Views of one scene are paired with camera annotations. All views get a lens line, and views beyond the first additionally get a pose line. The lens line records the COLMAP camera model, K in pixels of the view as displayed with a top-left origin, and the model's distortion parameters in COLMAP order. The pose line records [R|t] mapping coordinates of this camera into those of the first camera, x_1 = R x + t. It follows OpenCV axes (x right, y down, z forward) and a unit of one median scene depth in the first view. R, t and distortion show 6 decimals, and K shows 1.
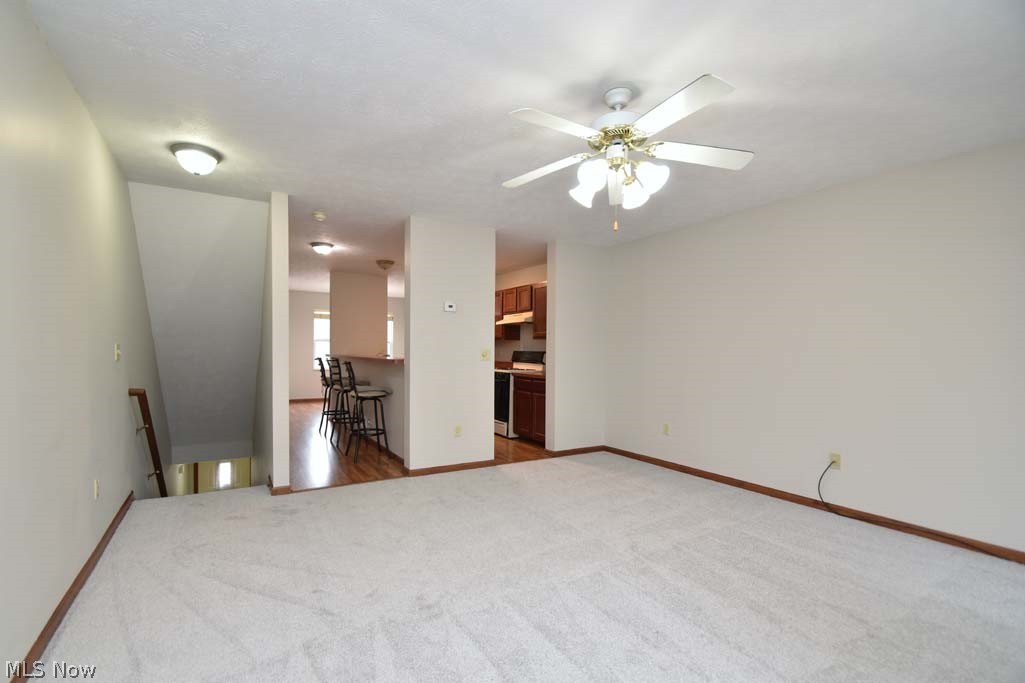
lens RADIAL K [[452.0, 0, 511.4], [0, 452.0, 342.8], [0, 0, 1]] dist [0.000404, -0.005621]
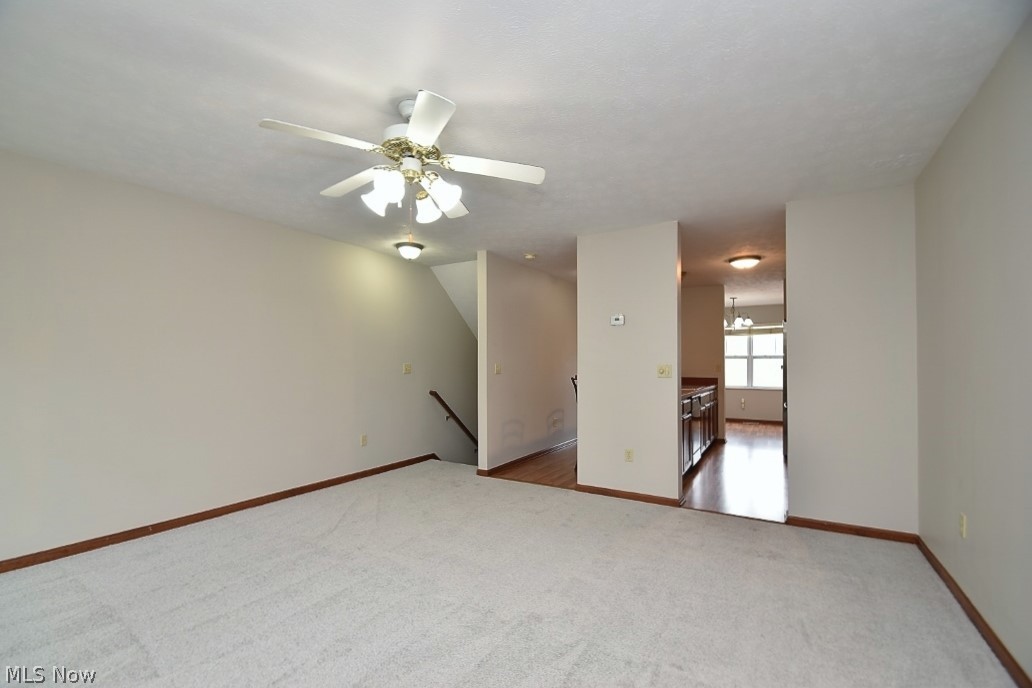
lens RADIAL K [[455.1, 0, 521.0], [0, 455.1, 362.4], [0, 0, 1]] dist [0.000404, -0.005621]
pose [[0.461697, -0.016974, -0.886875, 0.637953], [0.016286, 0.999811, -0.010657, 0.015394], [0.886888, -0.009523, 0.461886, 0.410848]]
